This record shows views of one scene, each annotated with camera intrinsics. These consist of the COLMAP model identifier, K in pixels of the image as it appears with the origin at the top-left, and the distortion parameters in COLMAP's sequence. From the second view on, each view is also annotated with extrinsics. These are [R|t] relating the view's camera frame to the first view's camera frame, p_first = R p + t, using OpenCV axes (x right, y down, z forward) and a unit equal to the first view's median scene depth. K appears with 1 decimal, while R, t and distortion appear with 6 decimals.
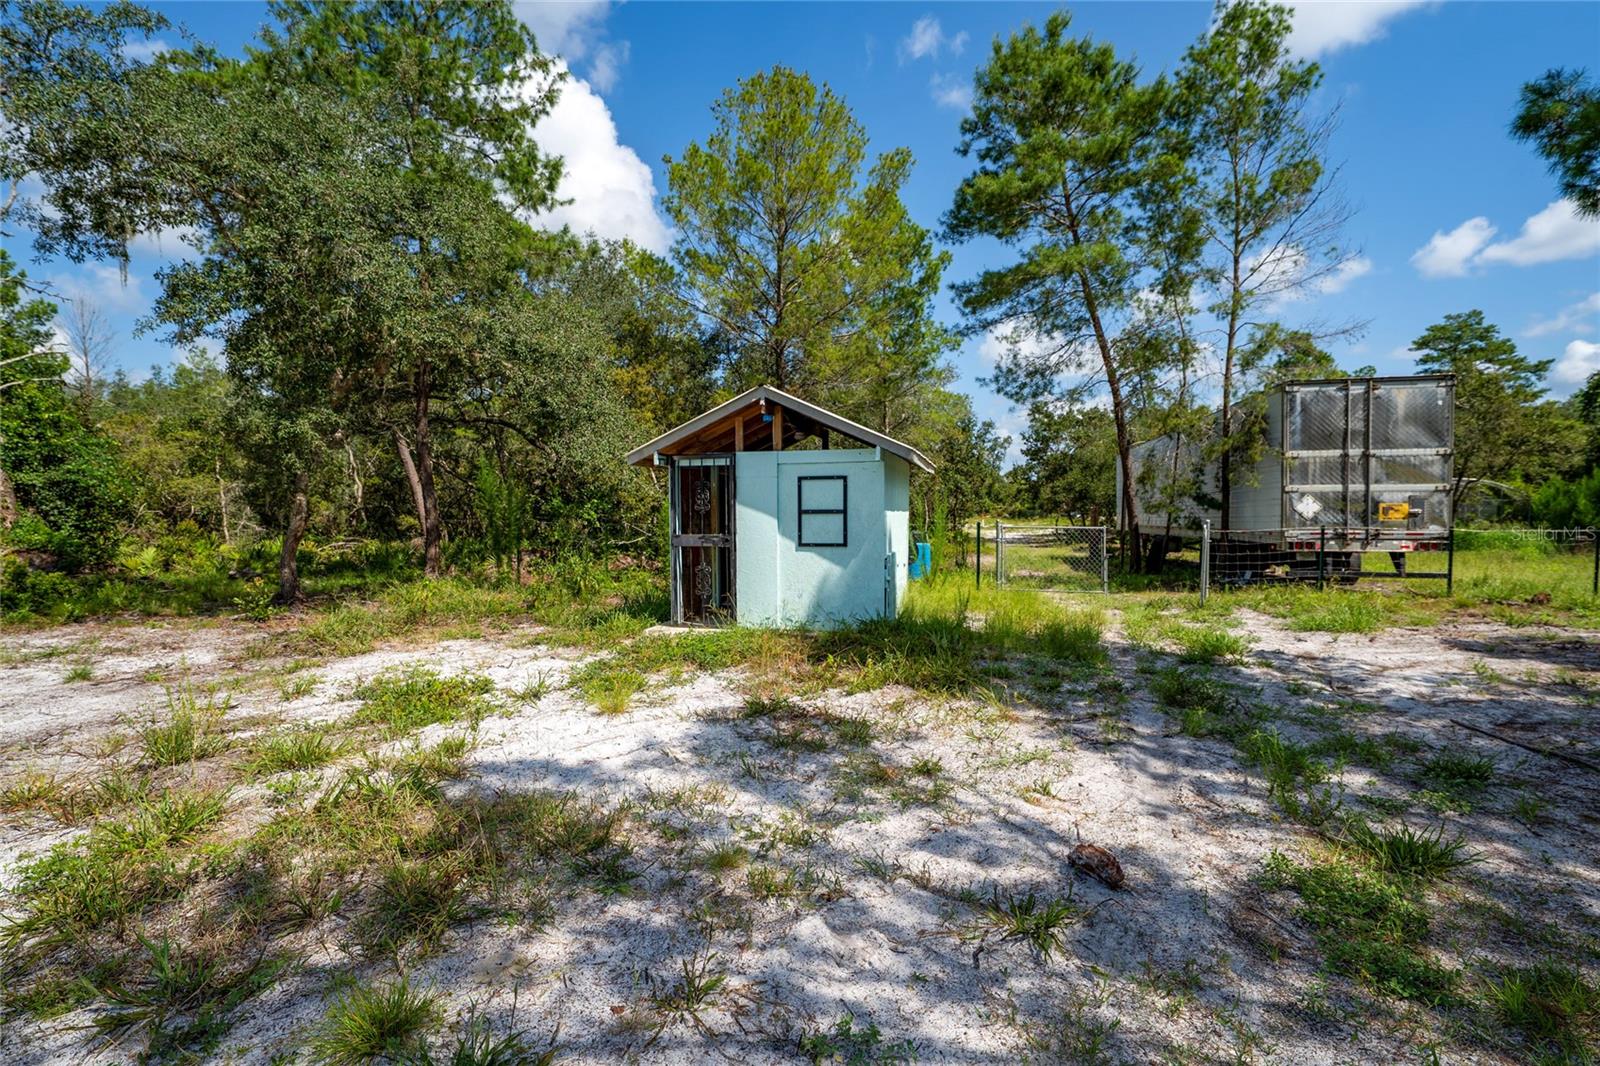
lens RADIAL K [[753.2, 0, 798.2], [0, 753.2, 534.5], [0, 0, 1]] dist [0.000058, -0.000023]
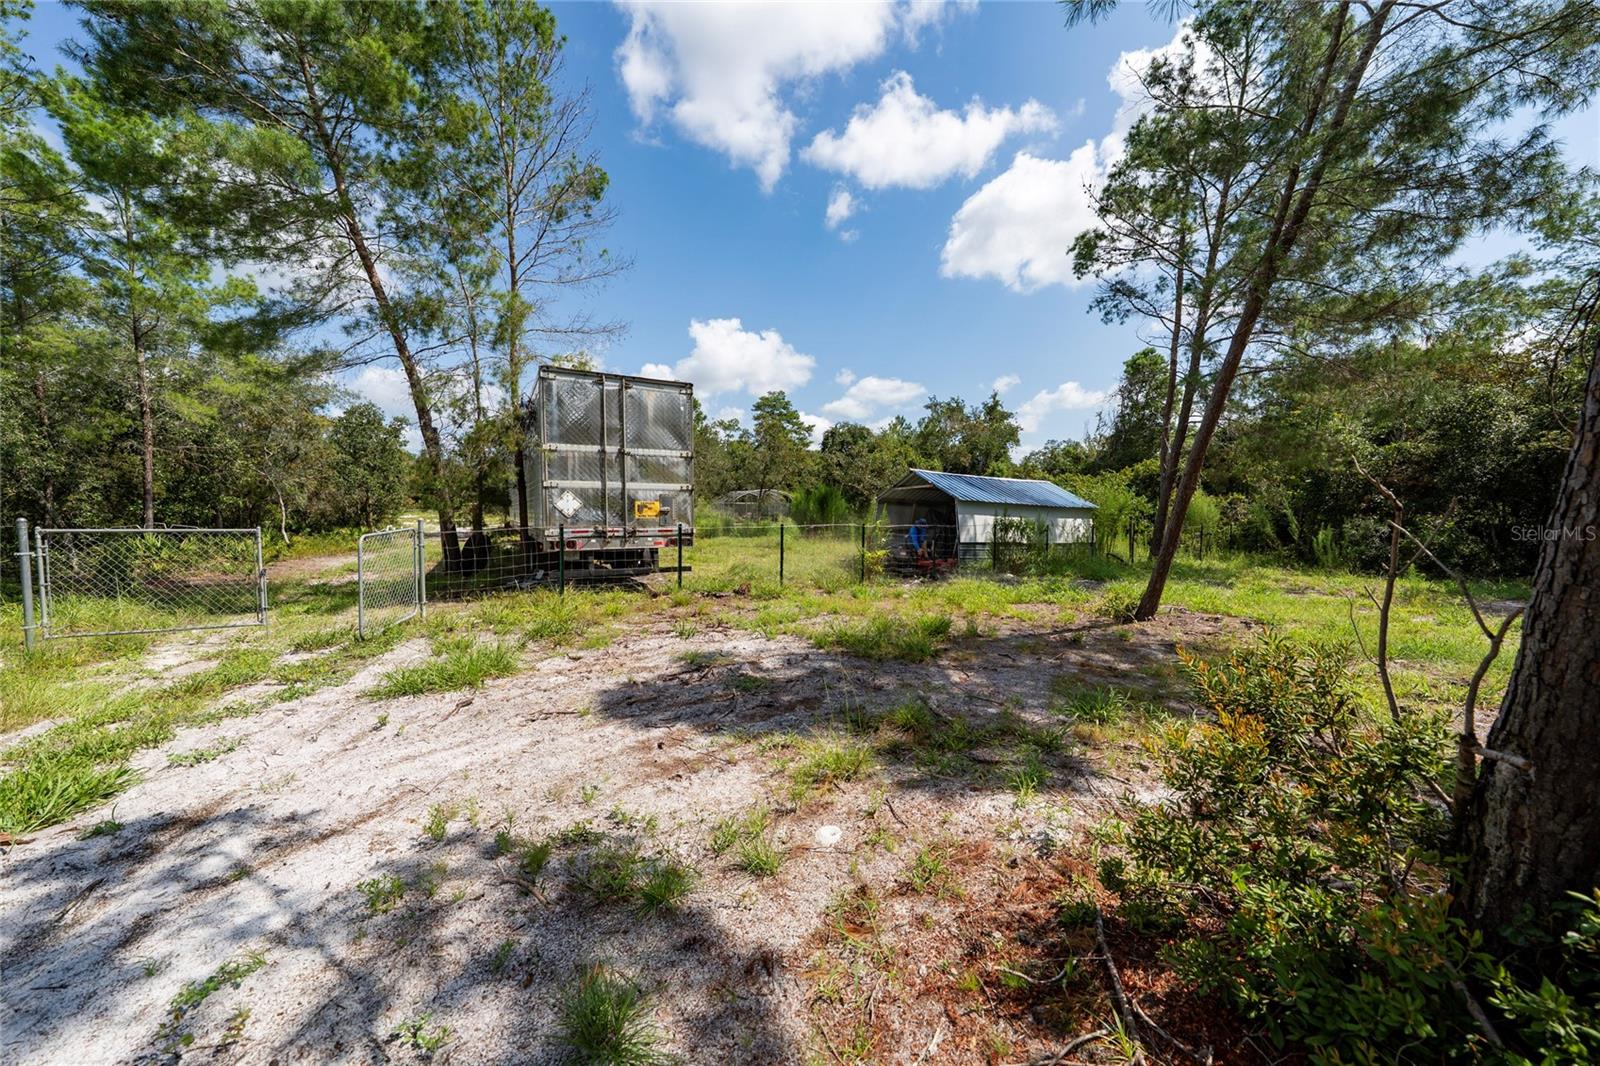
lens RADIAL K [[558.4, 0, 801.2], [0, 558.4, 524.5], [0, 0, 1]] dist [-0.001171, -0.000121]
pose [[0.733746, -0.011063, 0.679334, 0.420688], [0.012424, 0.999919, 0.002865, -0.009088], [-0.679310, 0.006337, 0.733824, 0.290821]]
